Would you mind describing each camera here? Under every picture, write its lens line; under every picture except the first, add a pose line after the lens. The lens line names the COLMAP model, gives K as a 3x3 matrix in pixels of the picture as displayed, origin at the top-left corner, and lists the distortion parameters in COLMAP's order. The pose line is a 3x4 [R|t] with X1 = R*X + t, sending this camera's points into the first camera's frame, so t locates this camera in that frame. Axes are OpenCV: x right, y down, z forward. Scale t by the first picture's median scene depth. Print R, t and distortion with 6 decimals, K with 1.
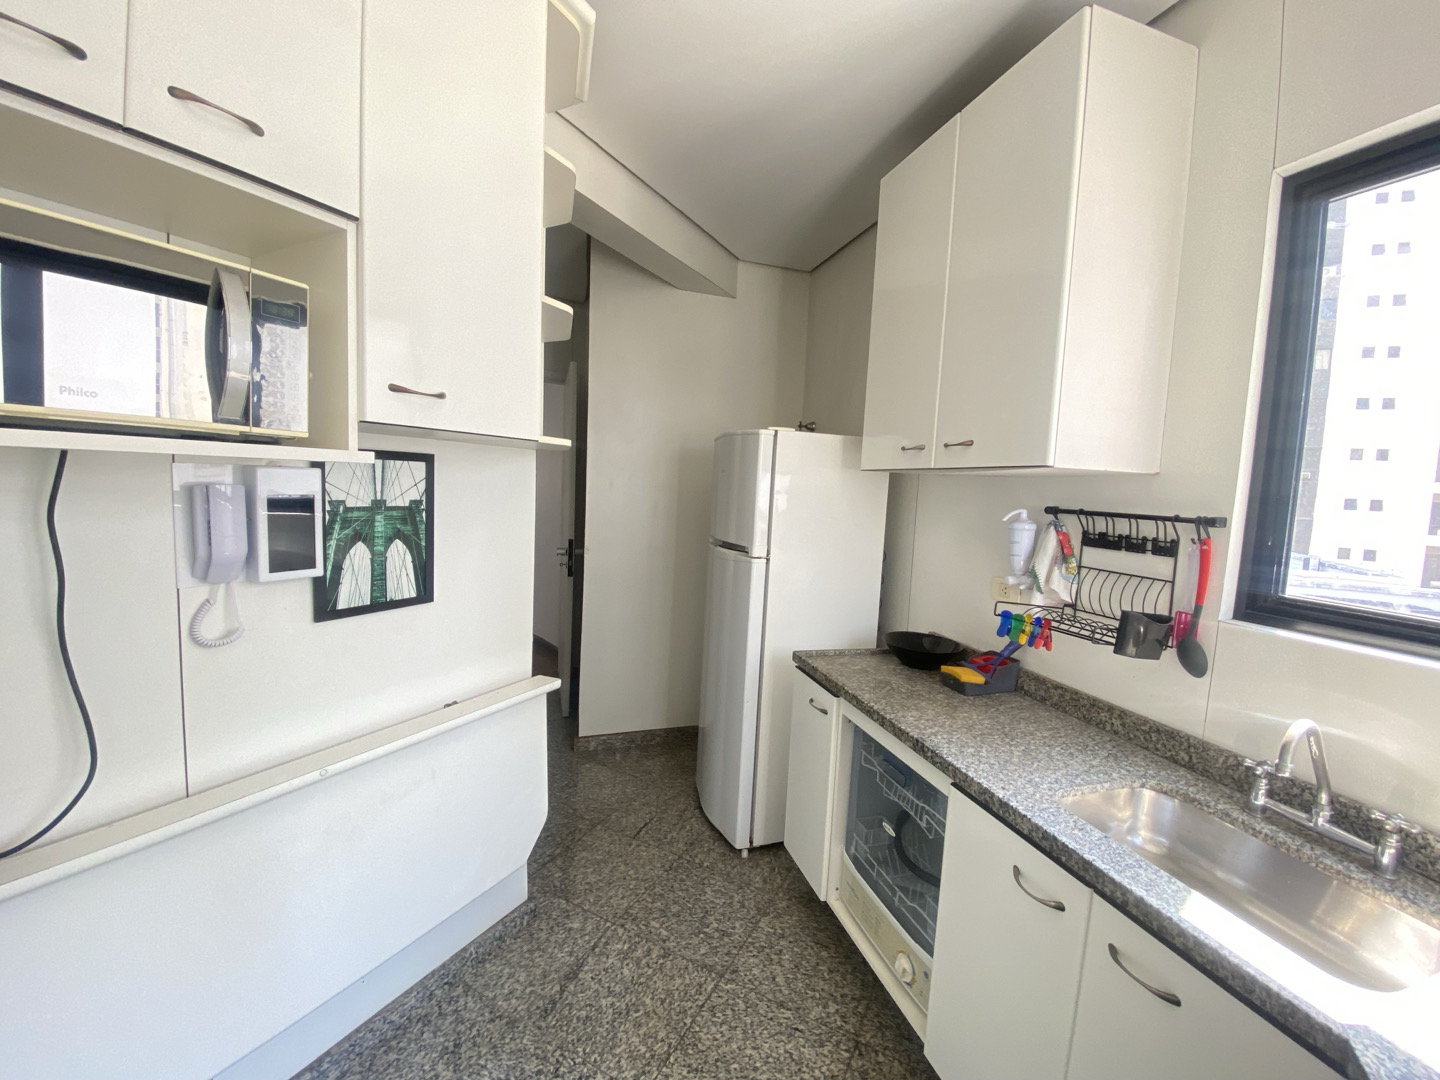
lens RADIAL K [[580.3, 0, 719.3], [0, 580.3, 532.8], [0, 0, 1]] dist [0.029168, -0.025796]
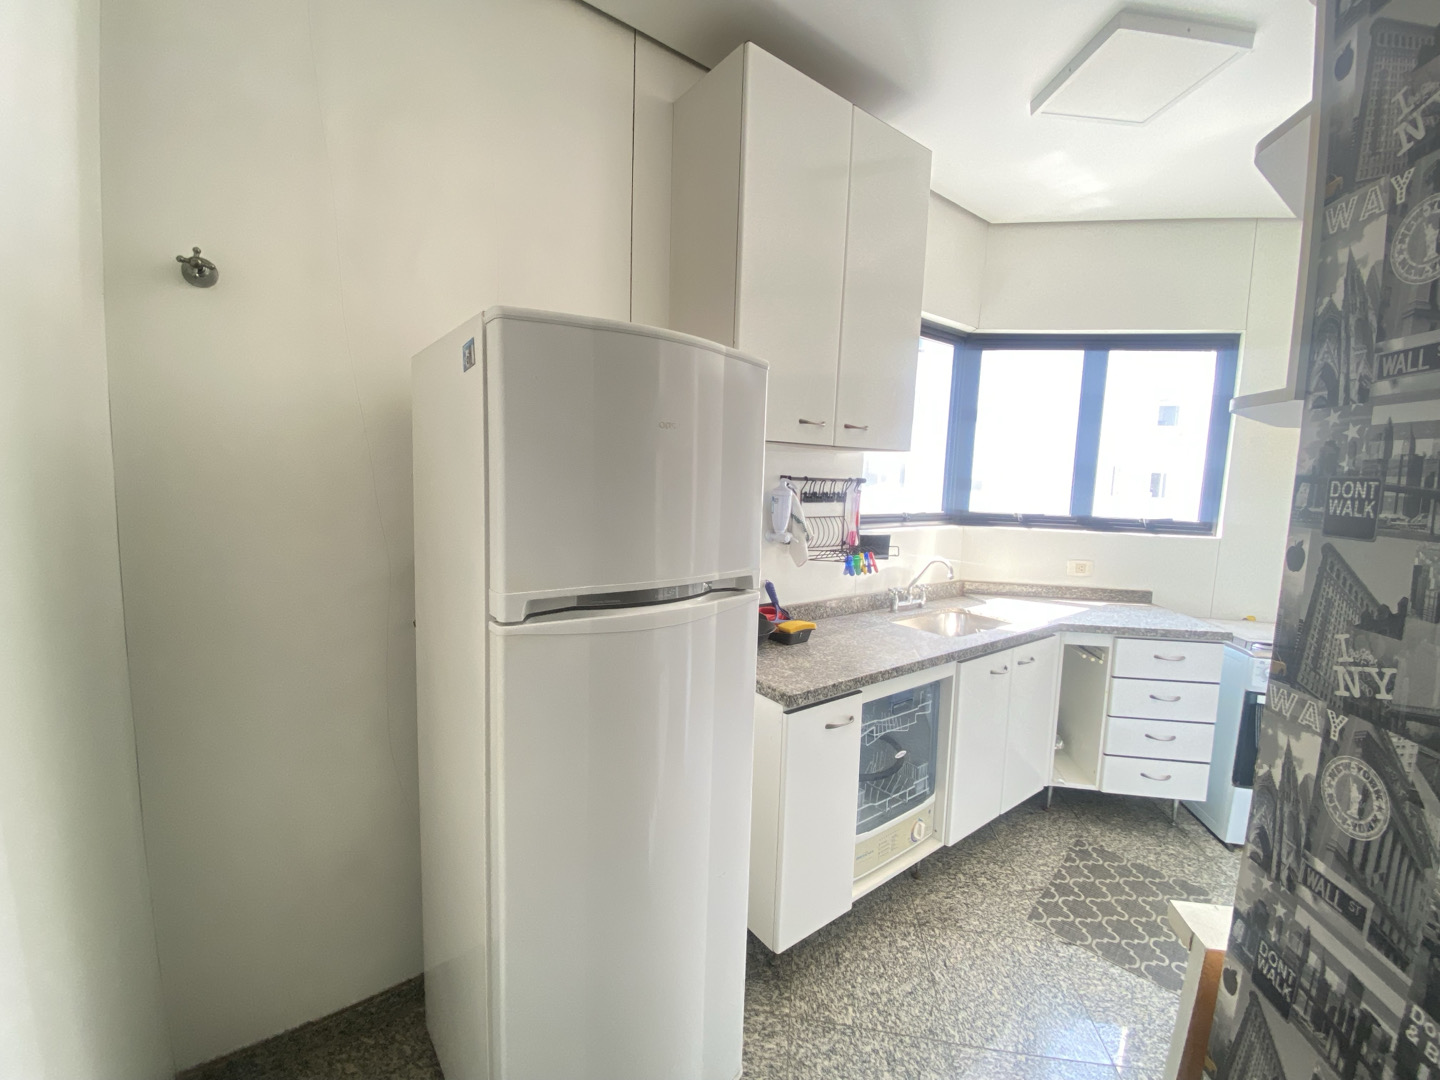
lens RADIAL K [[580.3, 0, 719.3], [0, 580.3, 532.8], [0, 0, 1]] dist [0.029168, -0.025796]
pose [[-0.330869, -0.152895, 0.931208, -0.613101], [0.032199, 0.984384, 0.173066, -0.153248], [-0.943127, 0.087246, -0.320779, 1.644615]]
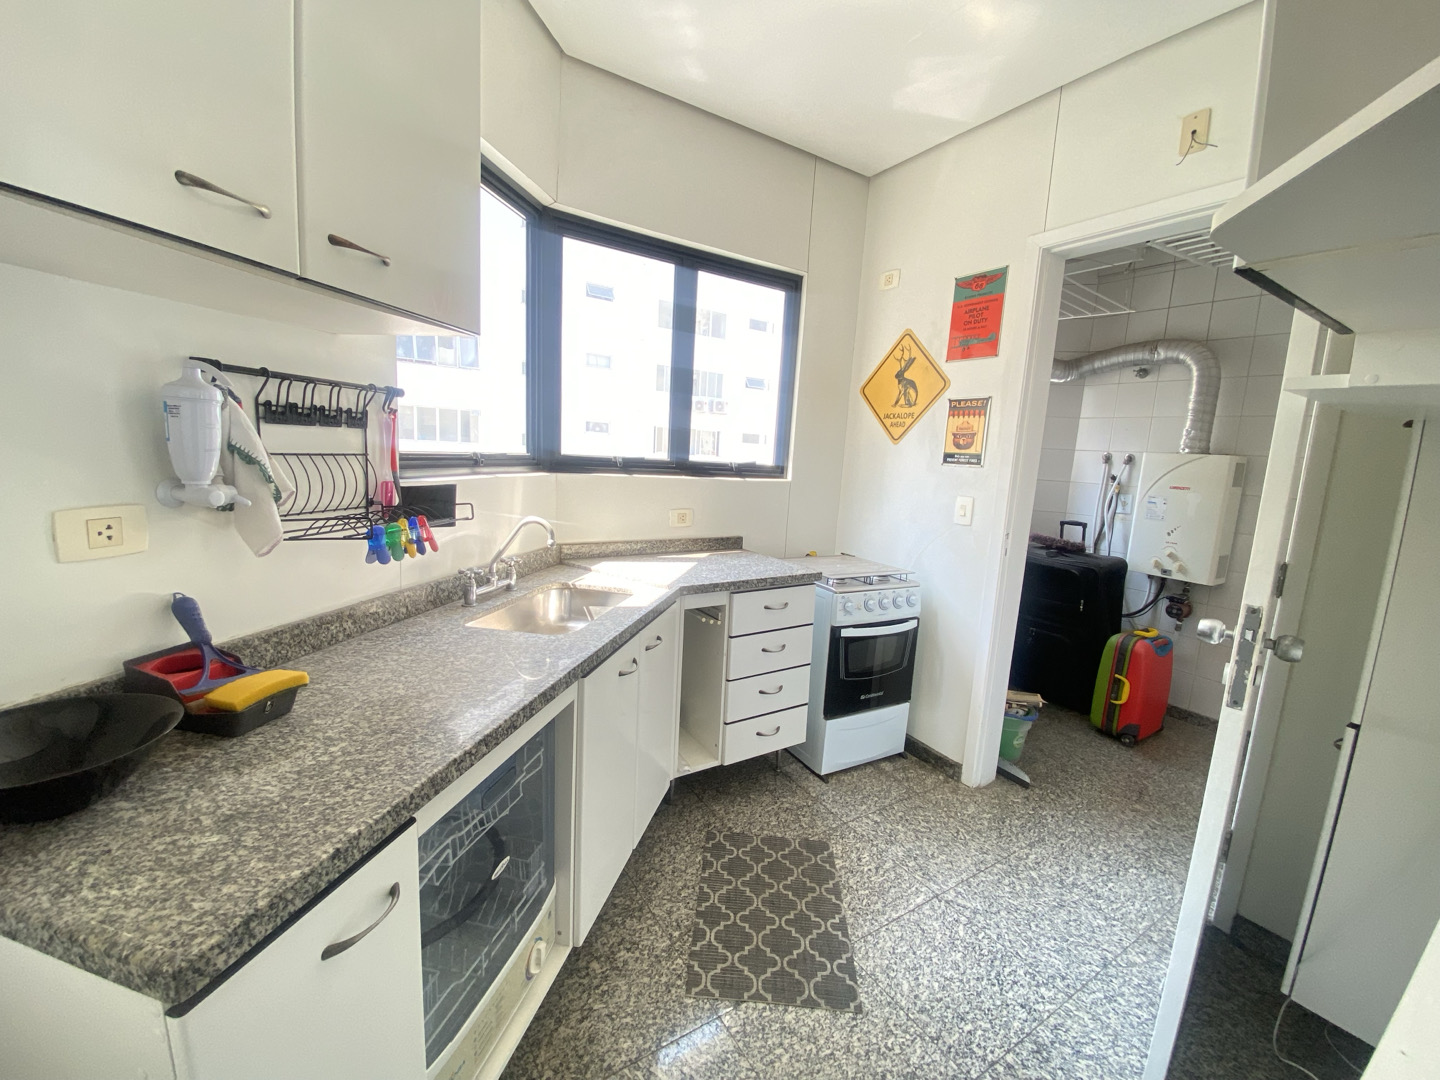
lens RADIAL K [[580.3, 0, 719.3], [0, 580.3, 532.8], [0, 0, 1]] dist [0.029168, -0.025796]
pose [[-0.862967, -0.164635, 0.477685, -0.184444], [-0.053224, 0.969785, 0.238086, -0.044930], [-0.502448, 0.180036, -0.845655, 1.338394]]
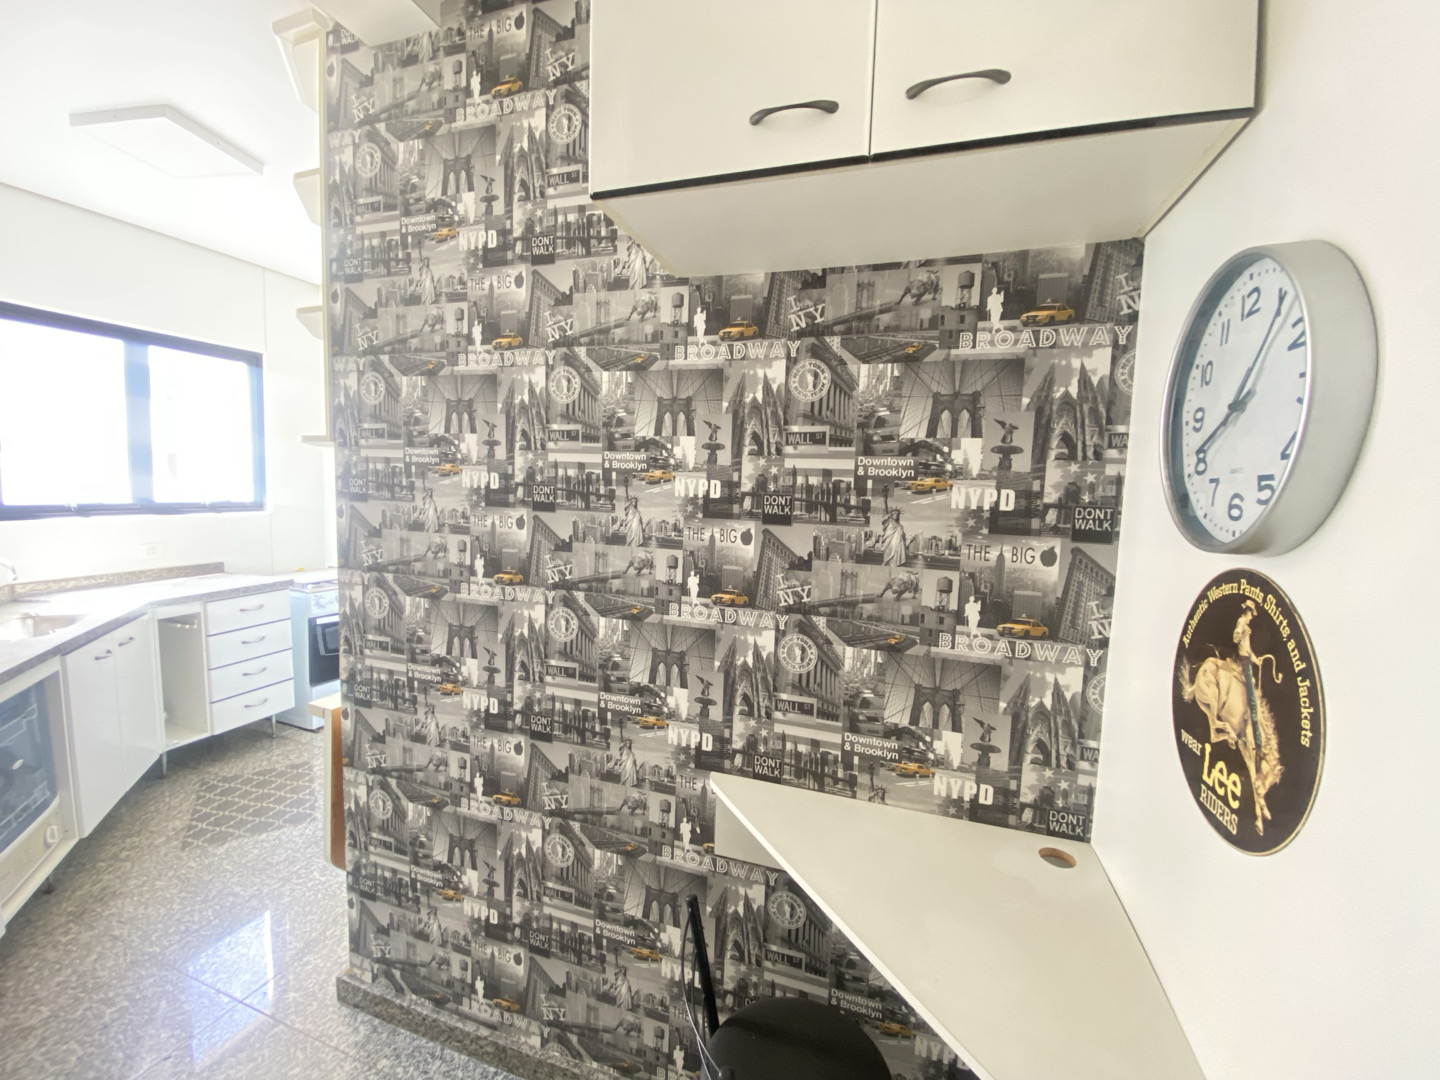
lens RADIAL K [[580.0, 0, 715.5], [0, 580.0, 539.0], [0, 0, 1]] dist [0.022183, -0.020941]
pose [[-0.984261, -0.062880, -0.165153, -0.803659], [-0.090841, 0.981656, 0.167632, -0.218773], [0.151583, 0.179996, -0.971918, 2.127162]]
